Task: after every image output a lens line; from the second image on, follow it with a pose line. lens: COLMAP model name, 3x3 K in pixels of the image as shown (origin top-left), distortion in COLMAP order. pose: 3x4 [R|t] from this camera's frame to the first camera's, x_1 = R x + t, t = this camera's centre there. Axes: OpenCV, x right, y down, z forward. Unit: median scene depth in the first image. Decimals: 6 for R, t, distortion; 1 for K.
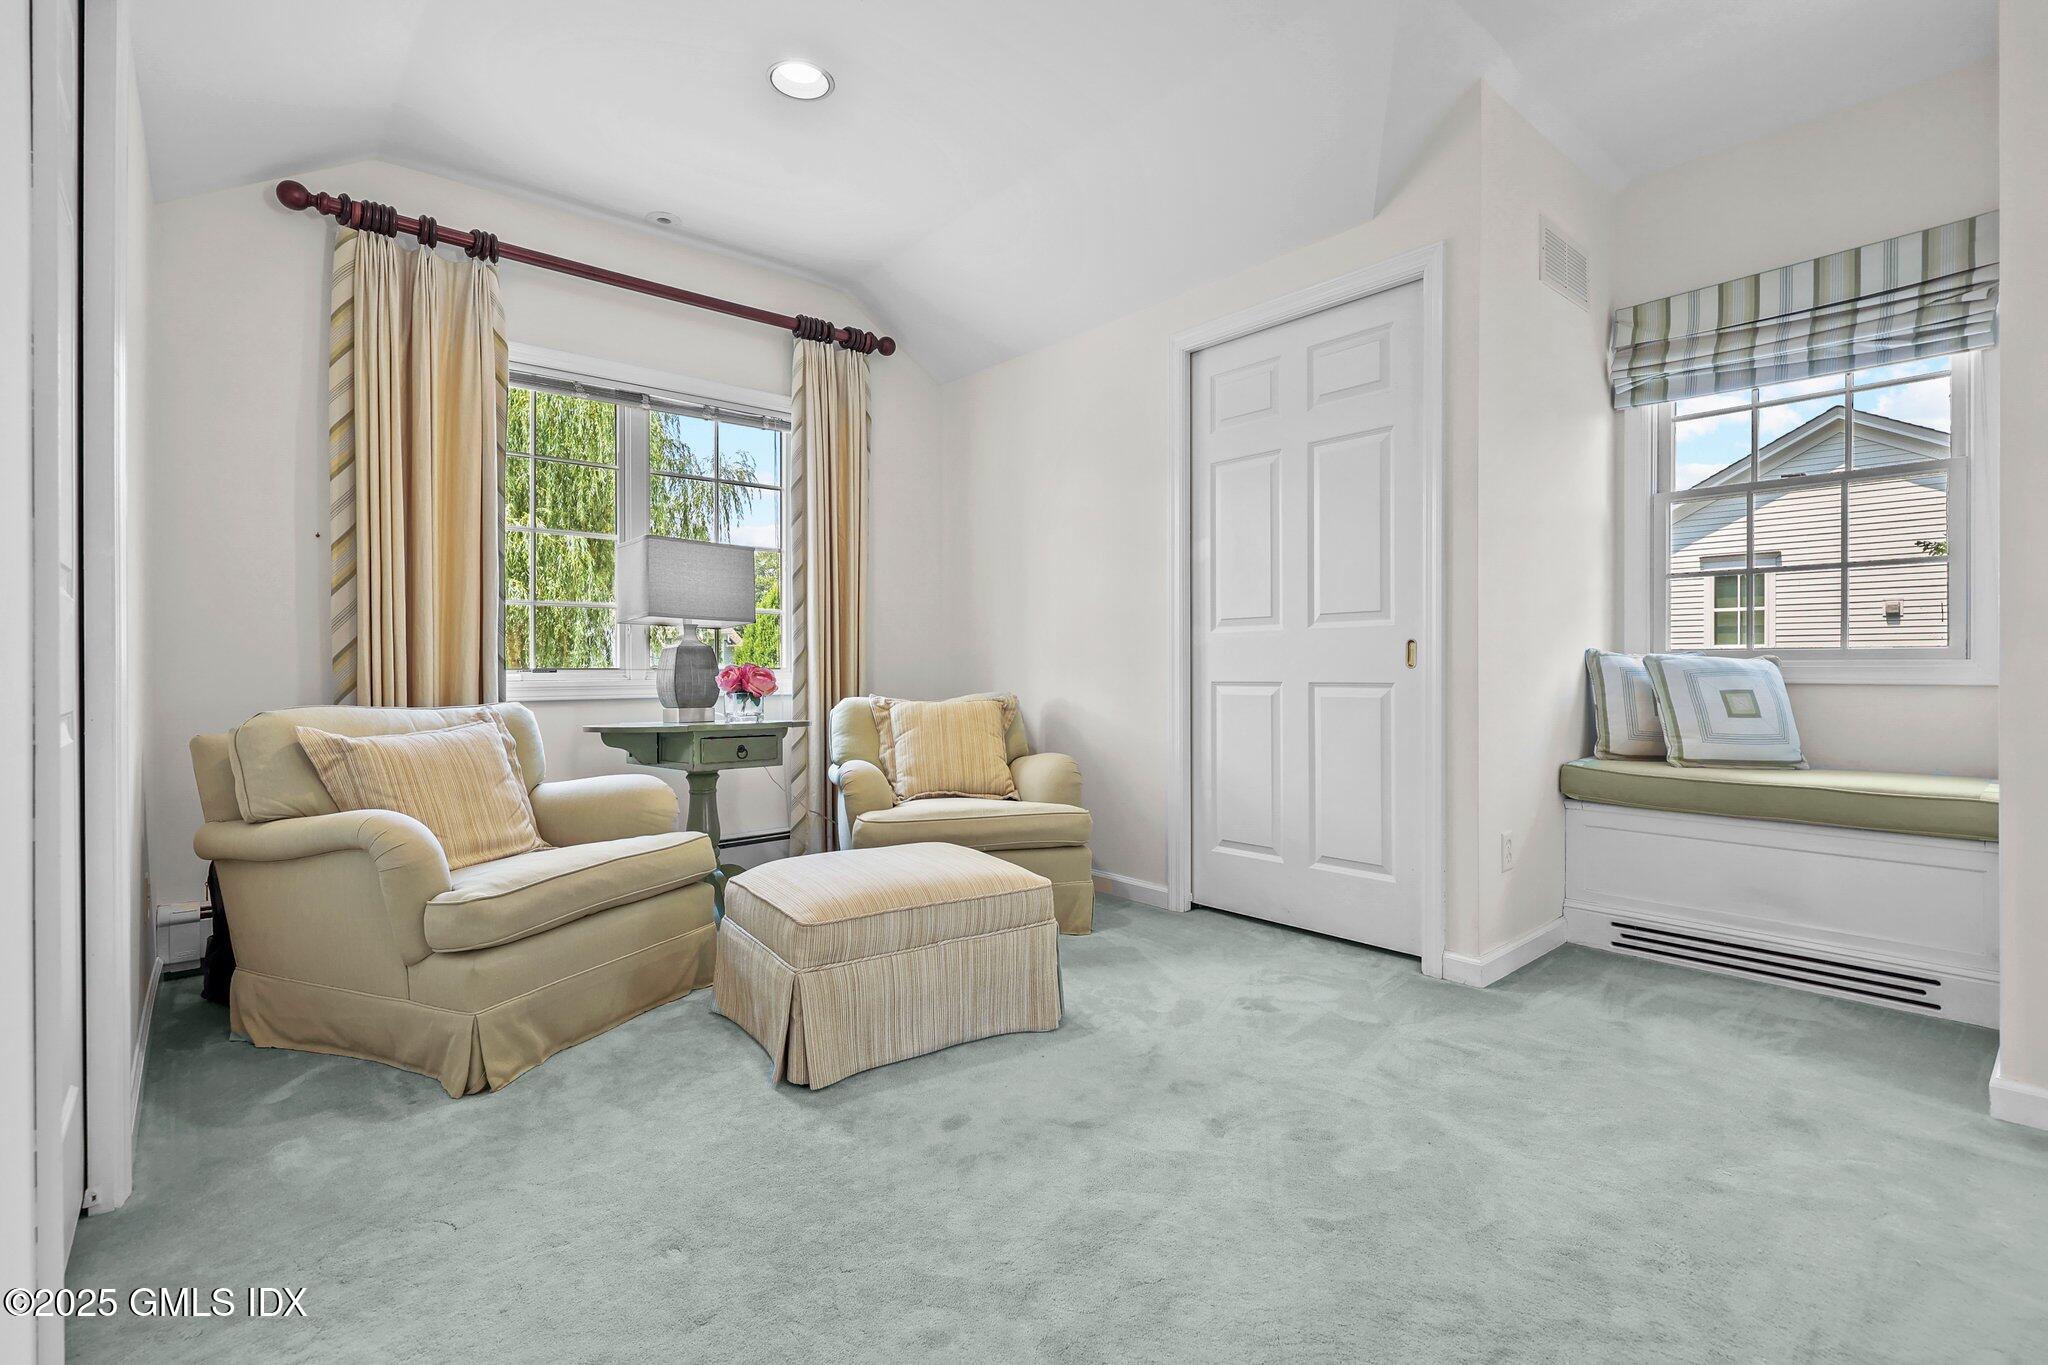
lens RADIAL K [[948.0, 0, 1018.7], [0, 948.0, 668.5], [0, 0, 1]] dist [0.003200, 0.000549]
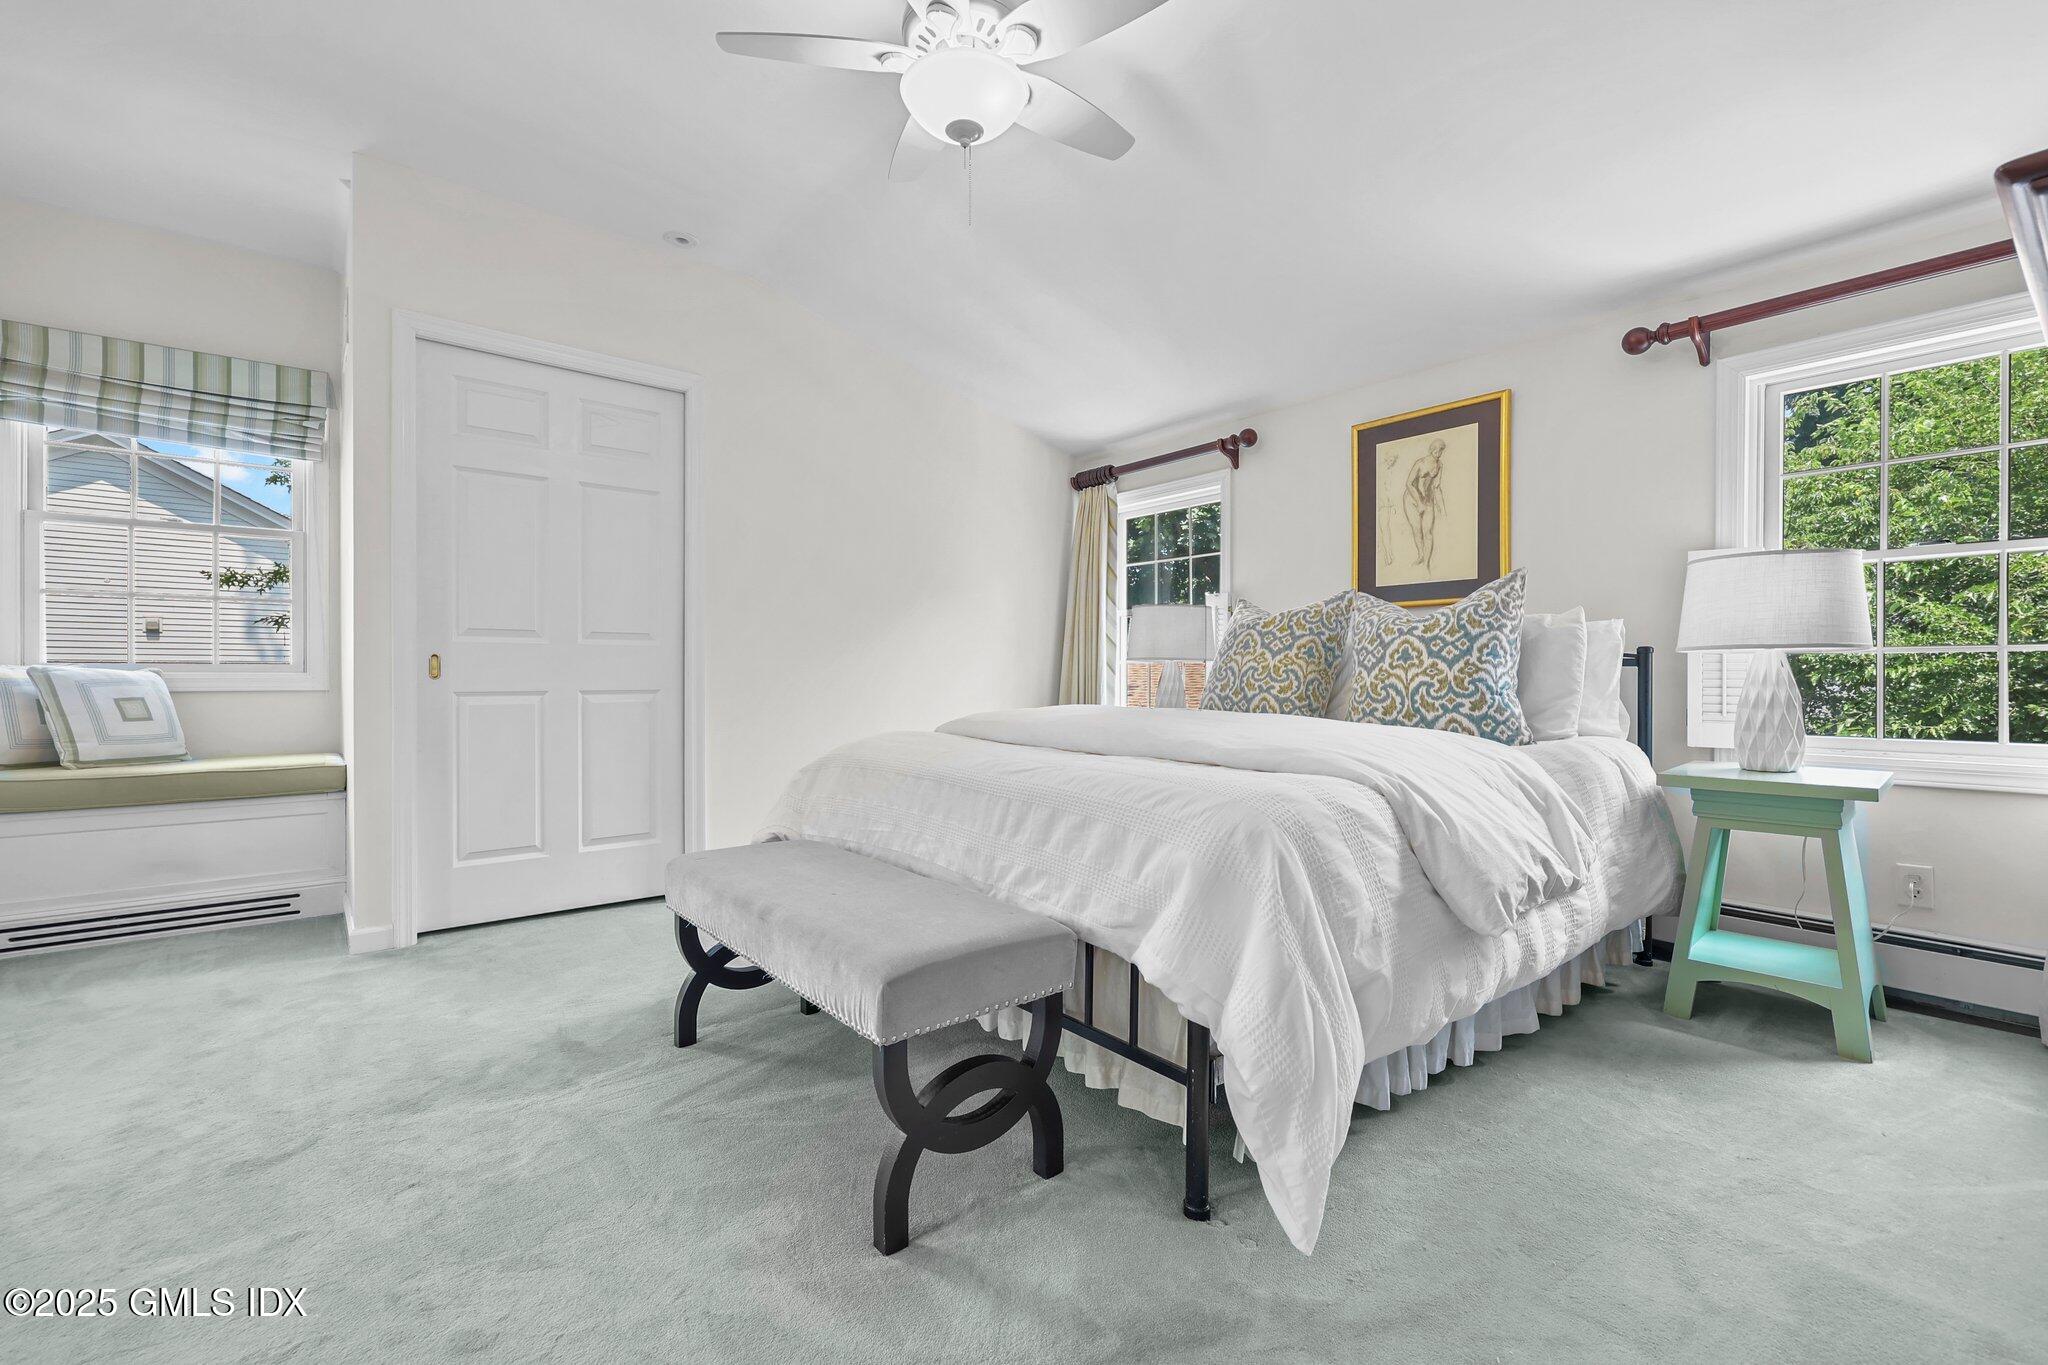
lens RADIAL K [[832.3, 0, 1019.8], [0, 832.3, 679.5], [0, 0, 1]] dist [-0.001862, -0.000475]
pose [[0.020260, 0.000324, 0.999795, -0.243255], [0.001253, 0.999999, -0.000349, 0.001900], [-0.999794, 0.001260, 0.020260, -0.111412]]
